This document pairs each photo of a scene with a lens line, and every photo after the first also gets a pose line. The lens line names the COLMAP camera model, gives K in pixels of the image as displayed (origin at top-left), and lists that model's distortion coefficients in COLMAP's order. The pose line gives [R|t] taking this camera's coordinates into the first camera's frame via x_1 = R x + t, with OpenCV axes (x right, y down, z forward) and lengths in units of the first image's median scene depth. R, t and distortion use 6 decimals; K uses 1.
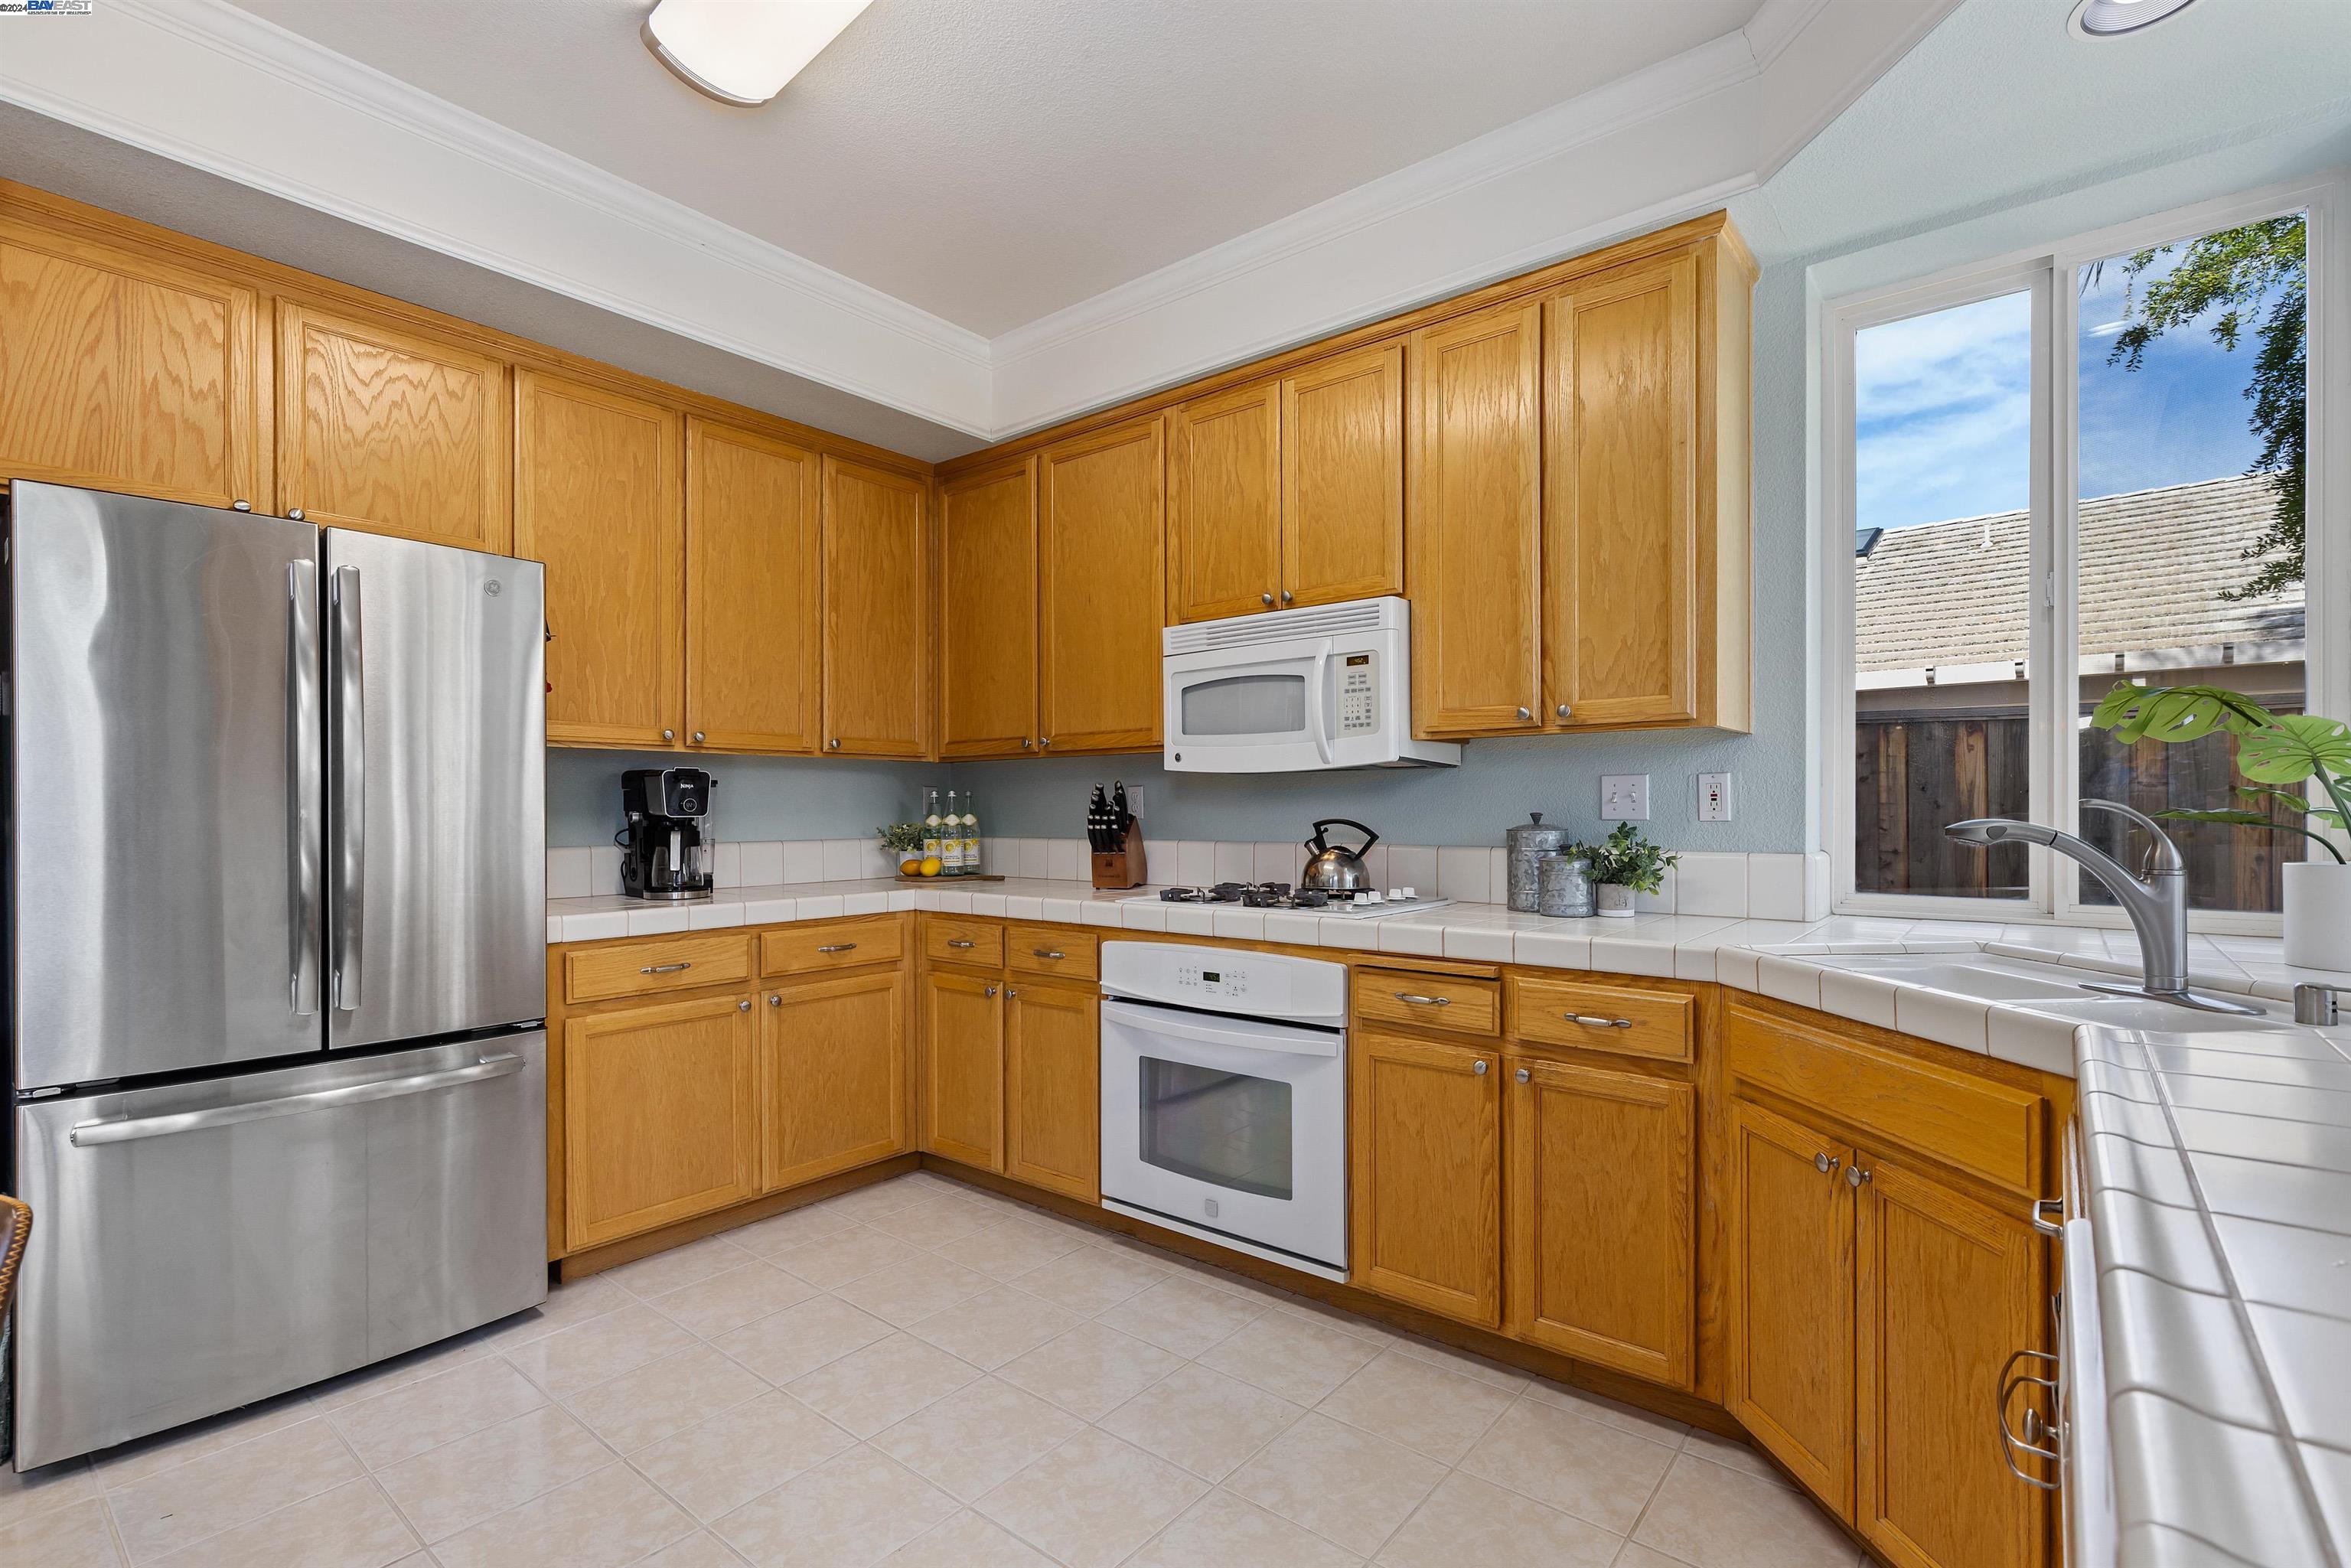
lens RADIAL K [[1063.9, 0, 1201.5], [0, 1063.9, 803.7], [0, 0, 1]] dist [0.003618, 0.000040]
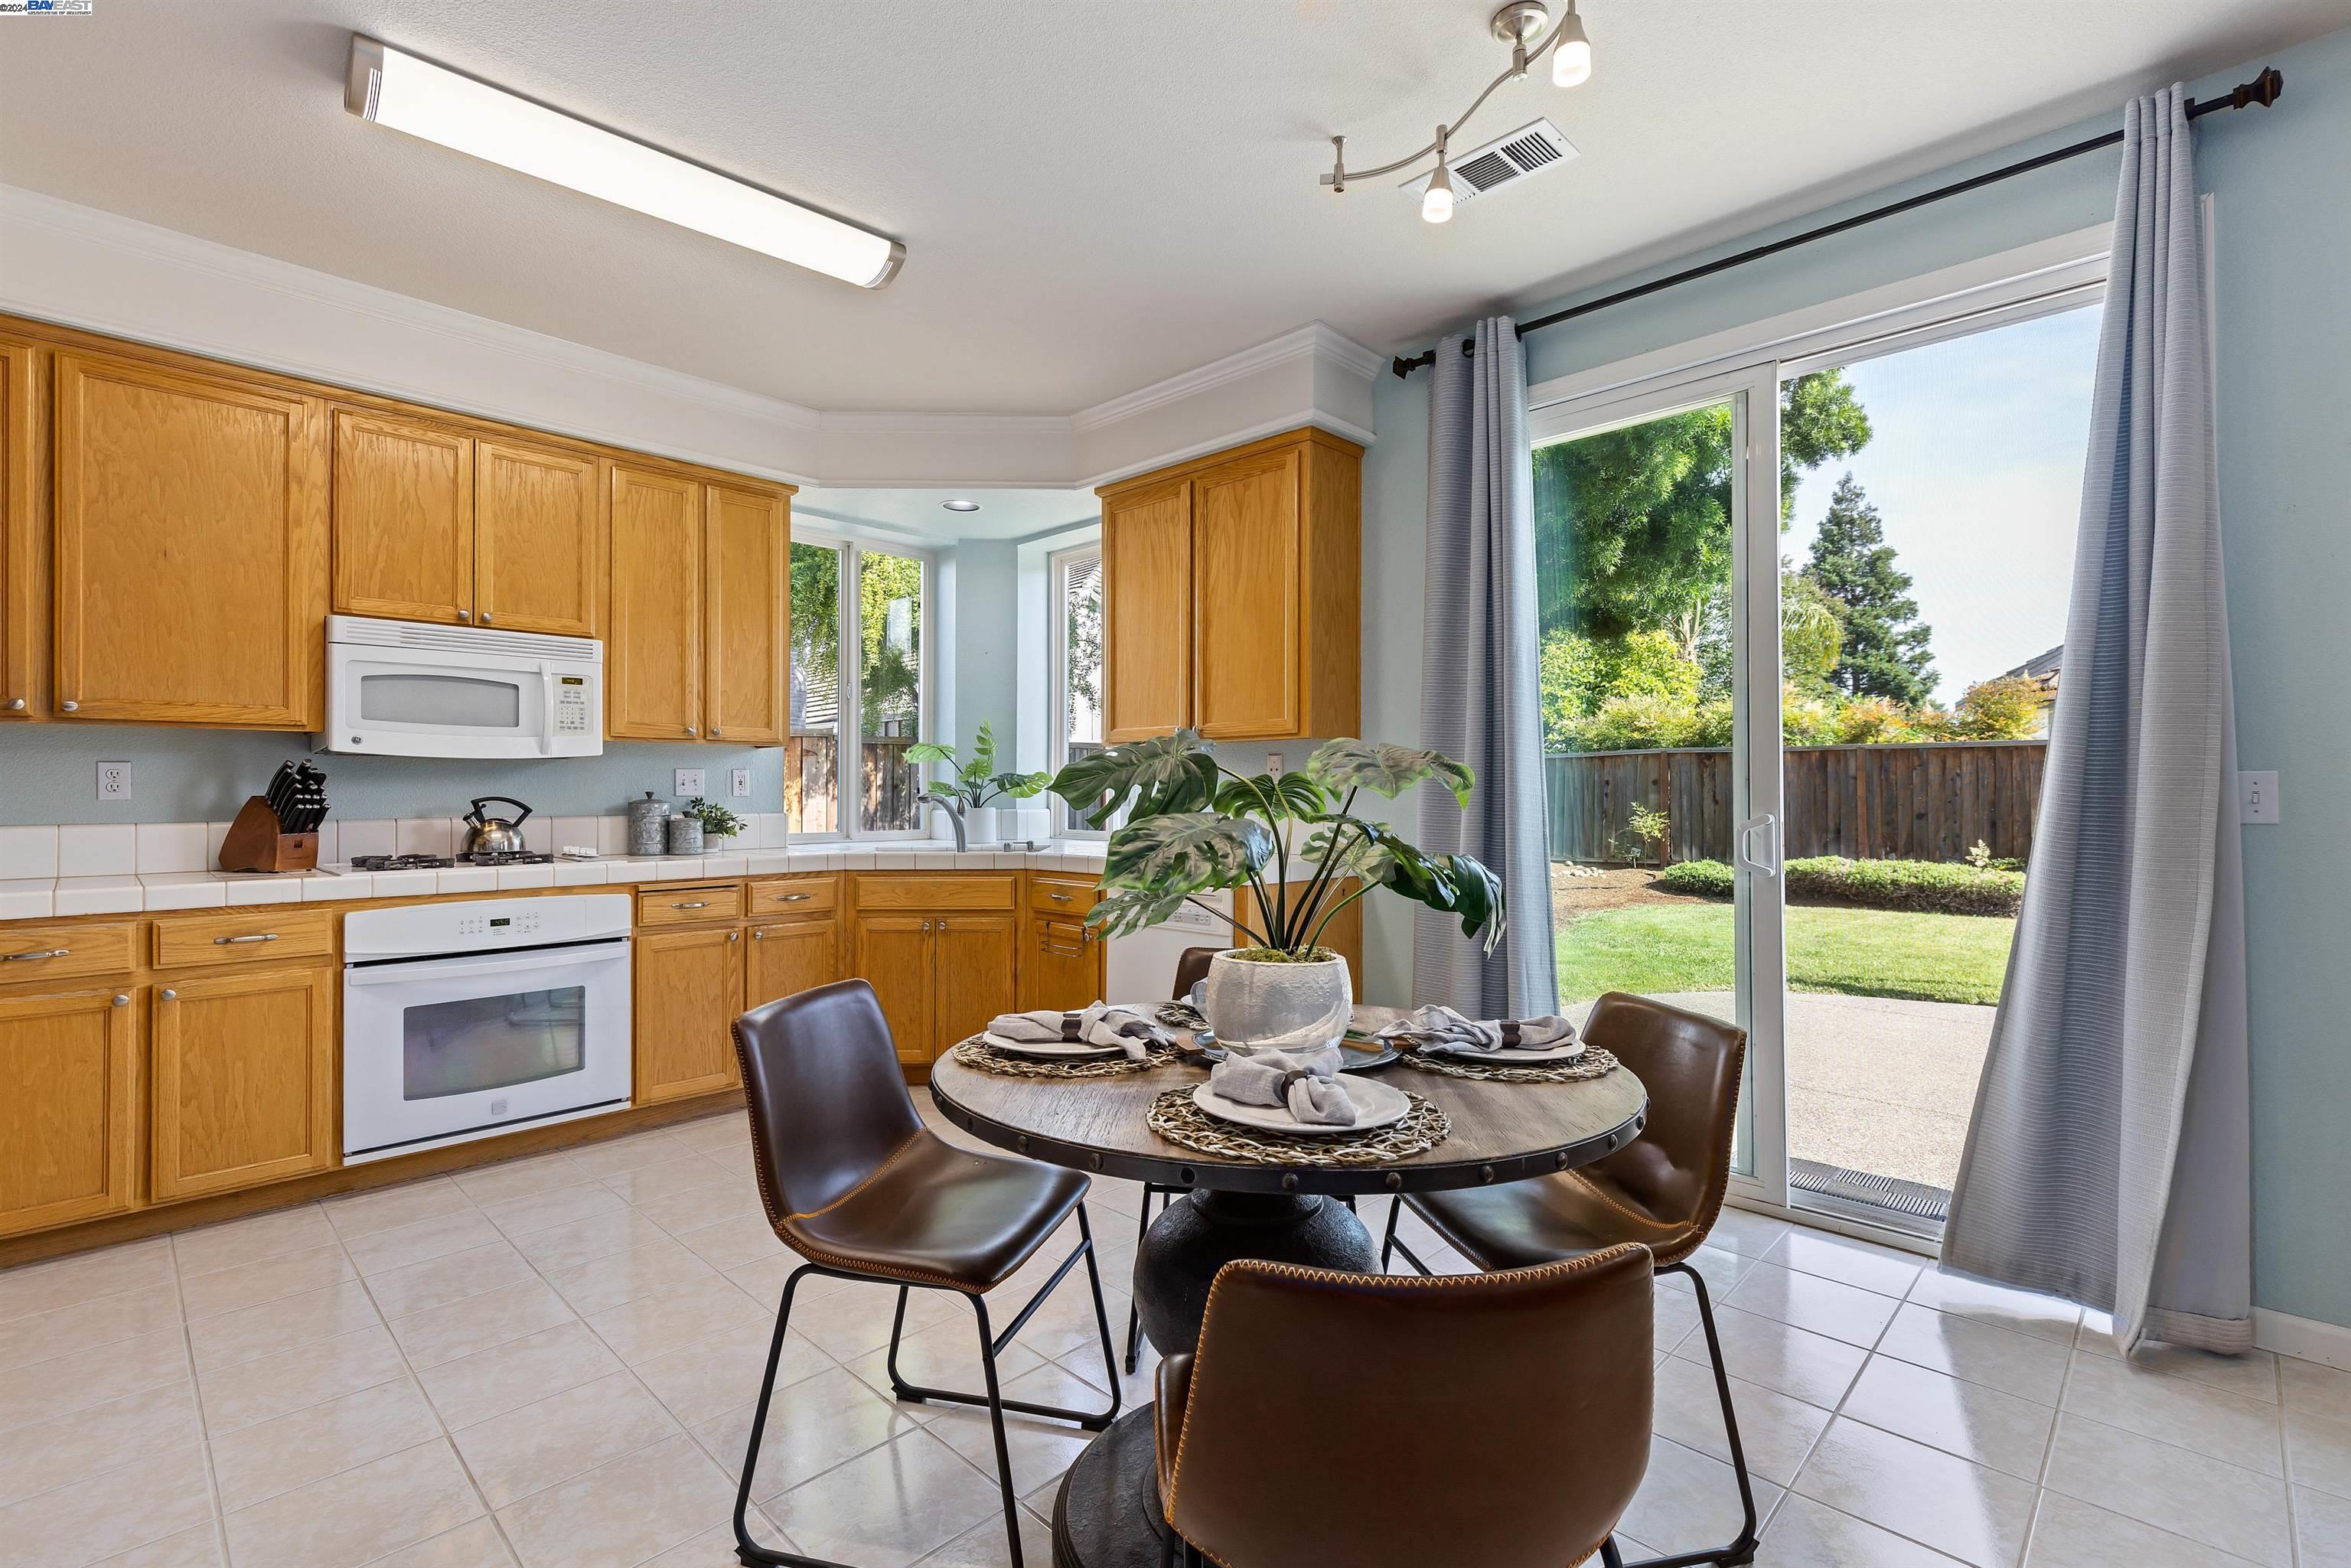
lens RADIAL K [[1054.1, 0, 1190.8], [0, 1054.1, 783.6], [0, 0, 1]] dist [0.010324, -0.000014]
pose [[0.095588, 0.011947, 0.995349, -1.139146], [-0.002682, 0.999927, -0.011744, 0.012045], [-0.995417, -0.001547, 0.095613, 0.072015]]
